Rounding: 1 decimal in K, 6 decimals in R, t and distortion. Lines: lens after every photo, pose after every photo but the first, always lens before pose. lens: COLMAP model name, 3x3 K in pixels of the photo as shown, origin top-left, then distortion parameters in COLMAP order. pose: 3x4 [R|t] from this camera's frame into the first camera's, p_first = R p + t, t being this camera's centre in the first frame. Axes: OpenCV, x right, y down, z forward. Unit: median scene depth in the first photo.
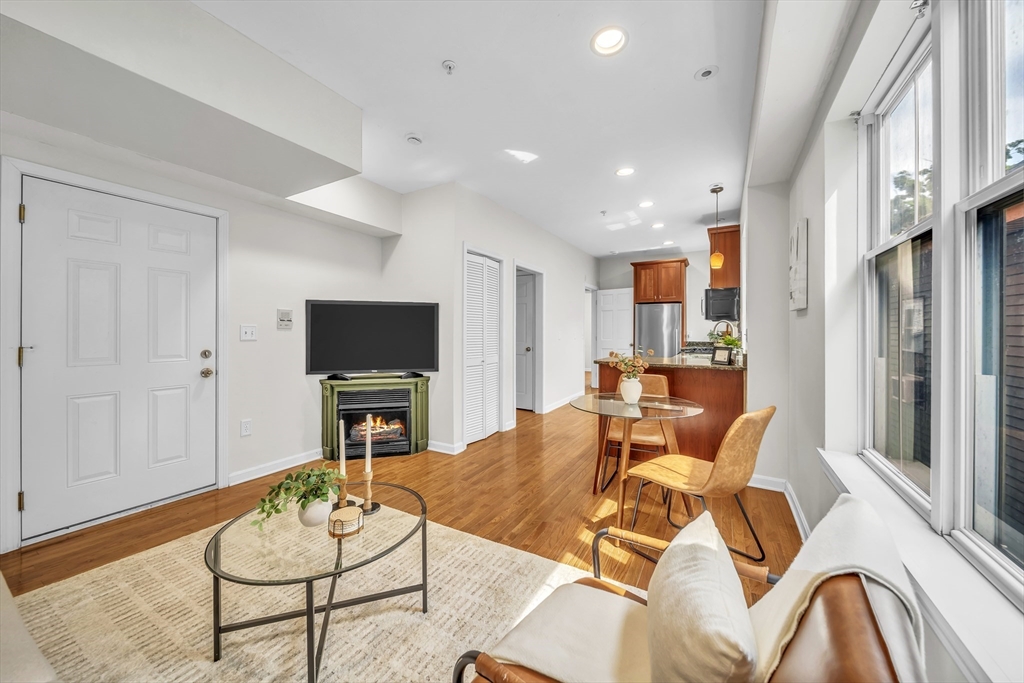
lens RADIAL K [[380.8, 0, 497.1], [0, 380.8, 332.3], [0, 0, 1]] dist [-0.000556, -0.000301]
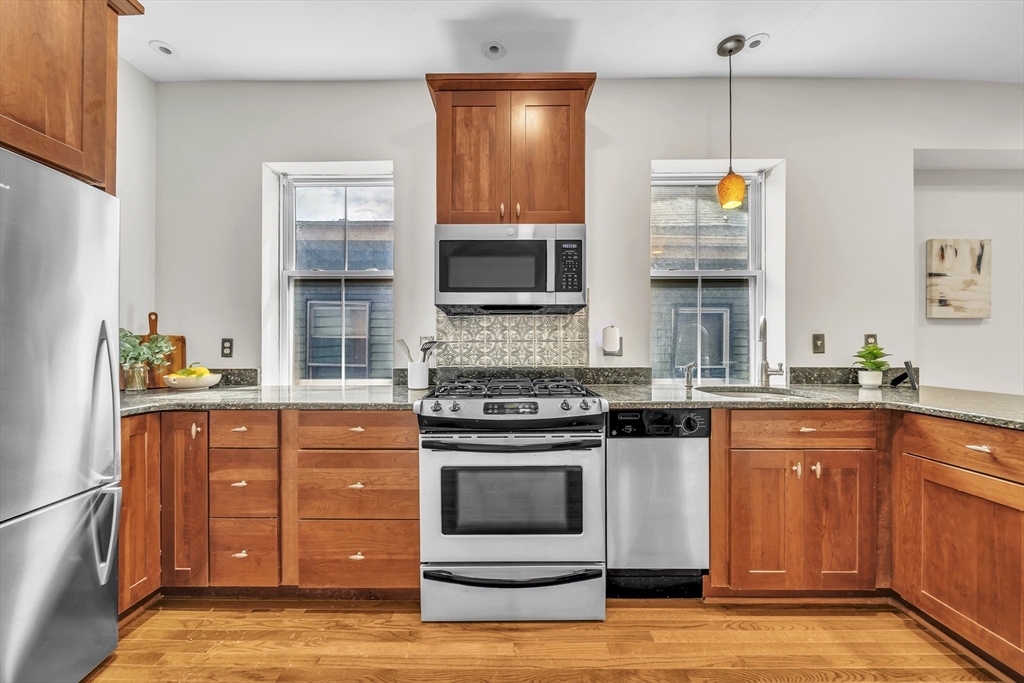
lens RADIAL K [[369.1, 0, 508.4], [0, 369.1, 343.5], [0, 0, 1]] dist [-0.001822, -0.000262]
pose [[-0.513668, 0.000596, 0.857989, 0.366660], [-0.002244, 0.999995, -0.002038, 0.010679], [-0.857986, -0.002972, -0.513665, 1.713930]]
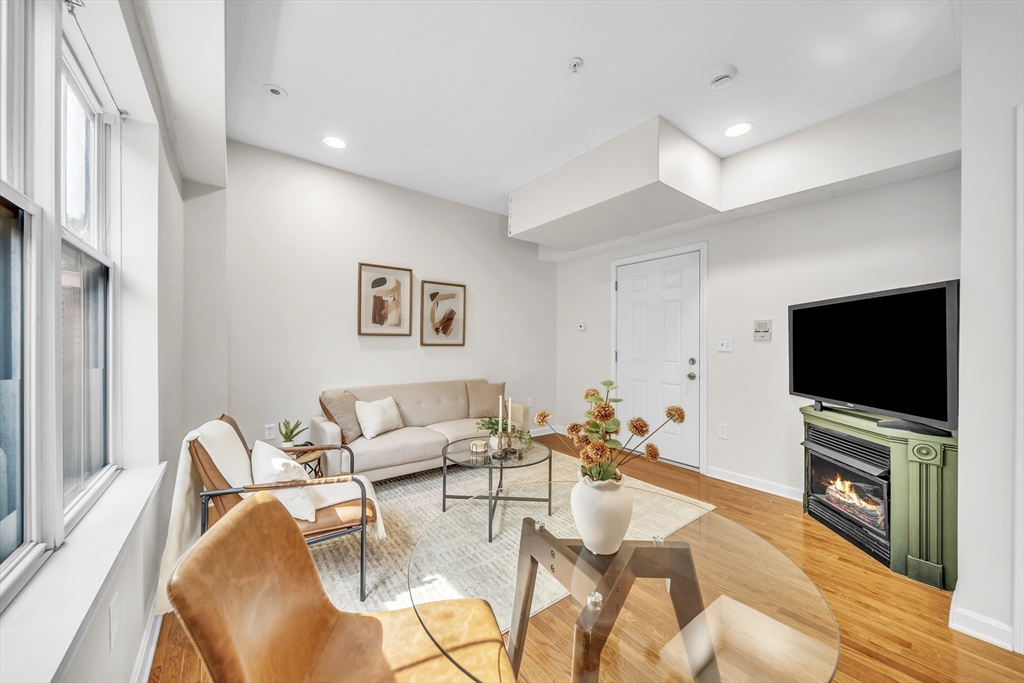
lens RADIAL K [[369.1, 0, 508.4], [0, 369.1, 343.5], [0, 0, 1]] dist [-0.001822, -0.000262]
pose [[-0.374478, -0.001150, -0.927235, 0.489295], [-0.001907, 0.999998, -0.000470, -0.000387], [0.927234, 0.001592, -0.374479, 0.725933]]
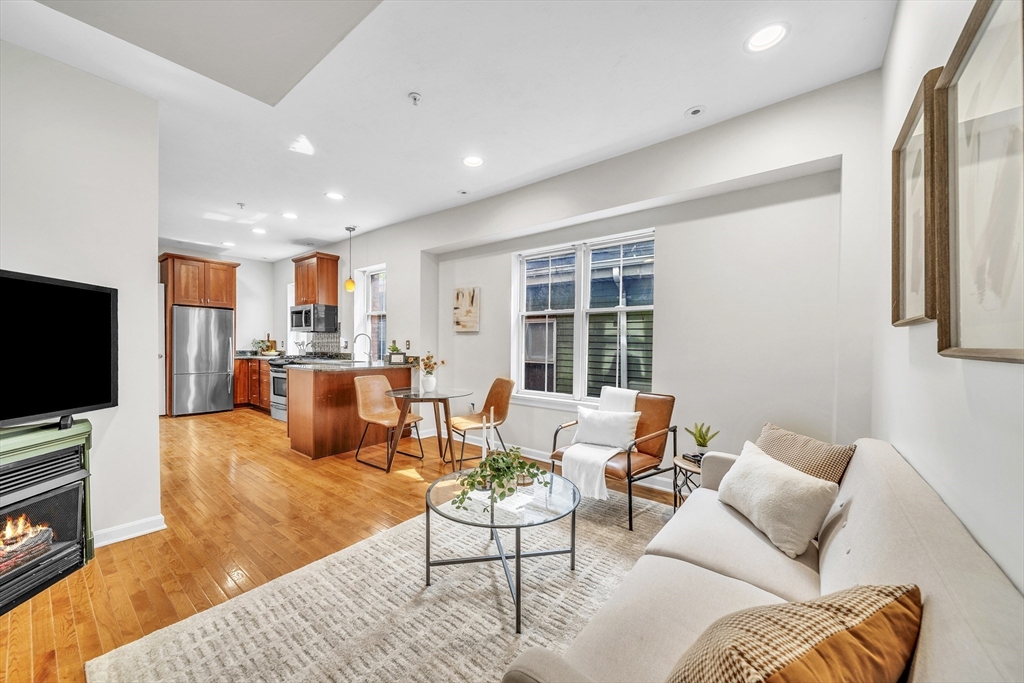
lens RADIAL K [[383.6, 0, 512.5], [0, 383.6, 351.6], [0, 0, 1]] dist [-0.000655, -0.000112]
pose [[0.122942, -0.019748, 0.992217, -0.721317], [-0.012023, 0.999699, 0.021386, -0.001372], [-0.992341, -0.014558, 0.122667, 0.353130]]
